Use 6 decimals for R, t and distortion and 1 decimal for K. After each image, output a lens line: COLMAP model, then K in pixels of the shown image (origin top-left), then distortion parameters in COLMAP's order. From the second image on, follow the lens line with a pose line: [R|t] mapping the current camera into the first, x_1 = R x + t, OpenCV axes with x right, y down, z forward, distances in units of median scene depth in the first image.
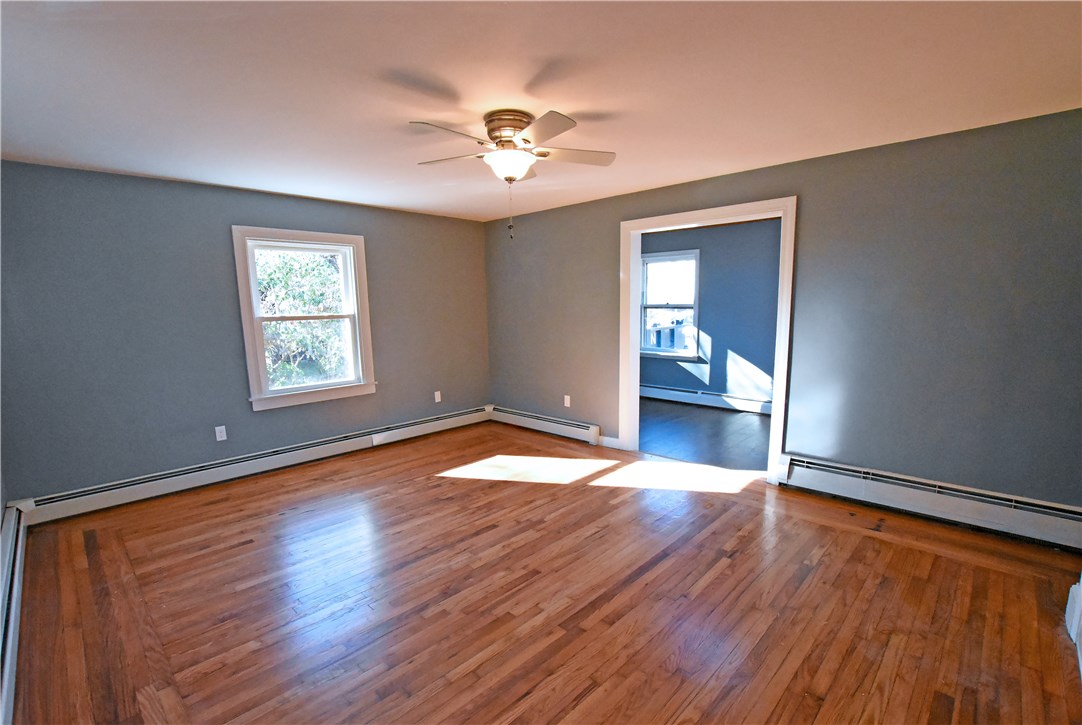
lens RADIAL K [[491.5, 0, 539.9], [0, 491.5, 380.0], [0, 0, 1]] dist [-0.019551, 0.000334]
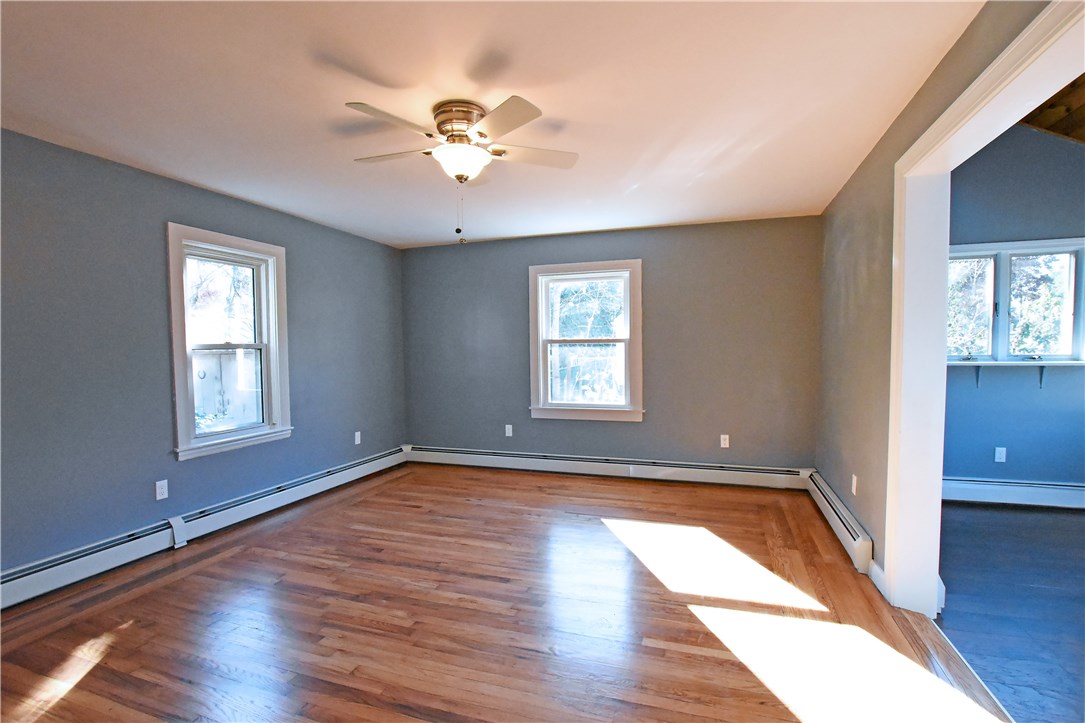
lens RADIAL K [[491.5, 0, 543.7], [0, 491.5, 372.2], [0, 0, 1]] dist [-0.024882, 0.000583]
pose [[0.435331, 0.058611, -0.898361, 0.570327], [-0.134681, 0.990889, -0.000617, -0.056722], [0.890139, 0.121261, 0.439258, 0.545731]]
